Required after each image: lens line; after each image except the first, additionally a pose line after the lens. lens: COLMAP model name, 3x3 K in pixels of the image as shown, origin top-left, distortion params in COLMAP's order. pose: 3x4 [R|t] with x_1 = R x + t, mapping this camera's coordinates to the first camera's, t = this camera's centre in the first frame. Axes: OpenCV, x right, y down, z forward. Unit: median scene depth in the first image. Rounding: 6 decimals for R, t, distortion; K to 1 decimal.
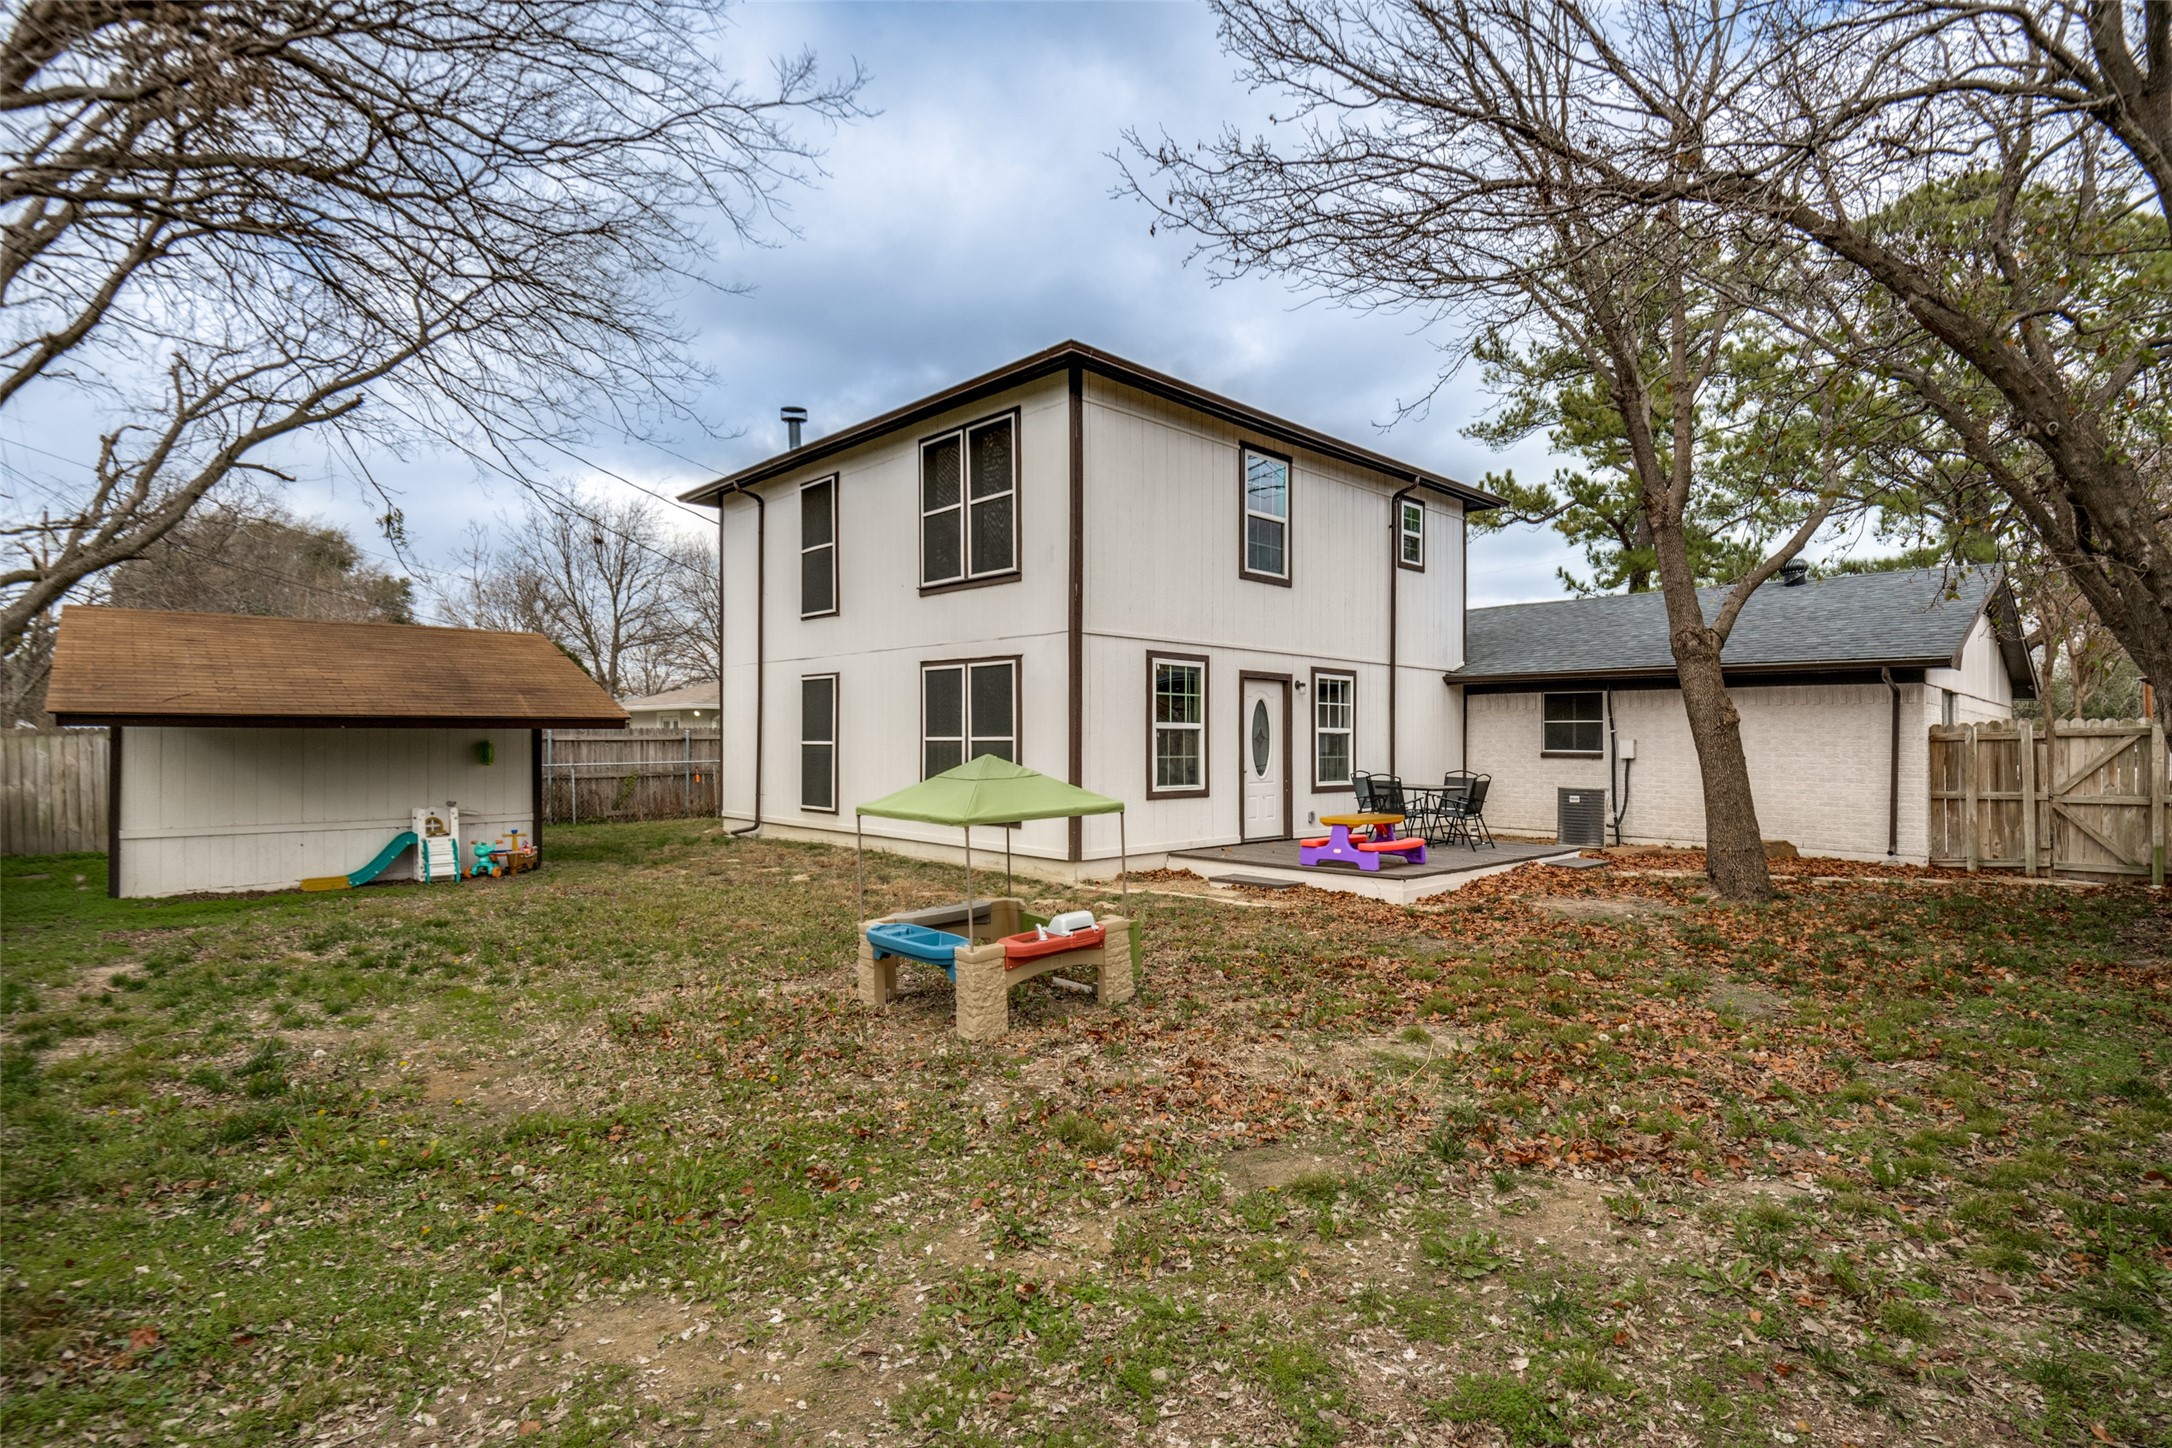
lens RADIAL K [[1047.0, 0, 1088.5], [0, 1047.0, 730.9], [0, 0, 1]] dist [0.007240, -0.002189]
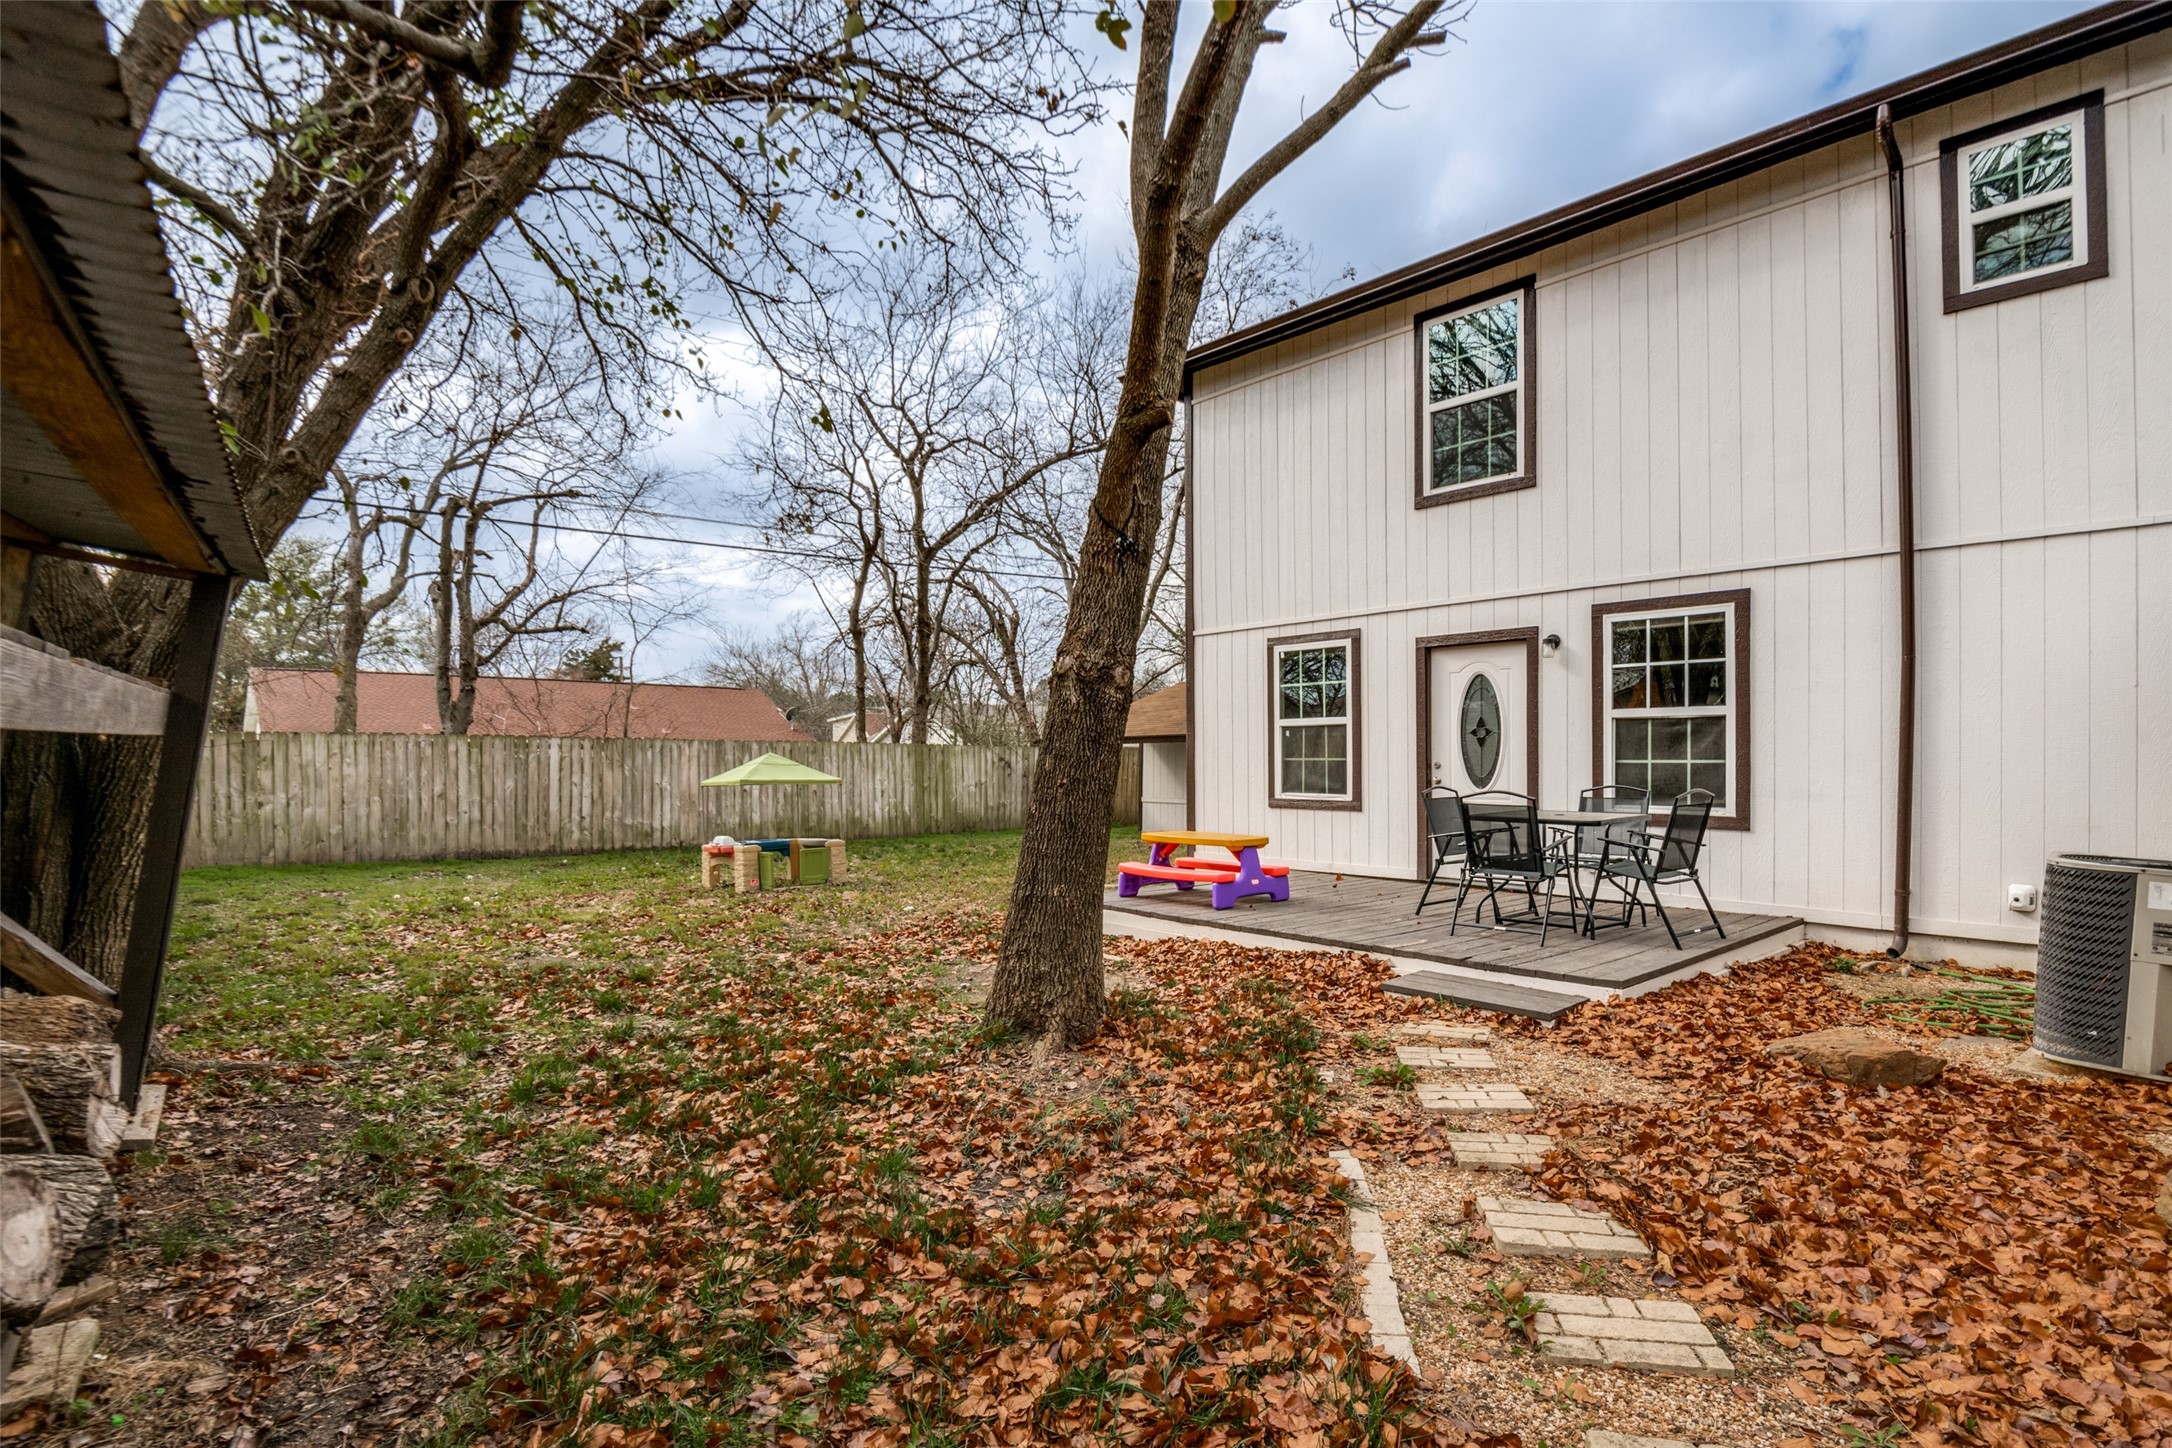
lens RADIAL K [[1047.0, 0, 1088.4], [0, 1047.0, 741.2], [0, 0, 1]] dist [0.007240, -0.002189]
pose [[-0.036175, -0.014737, -0.999237, 0.837559], [0.016377, 0.999748, -0.015338, 0.018535], [0.999211, -0.016919, -0.035924, 0.776164]]
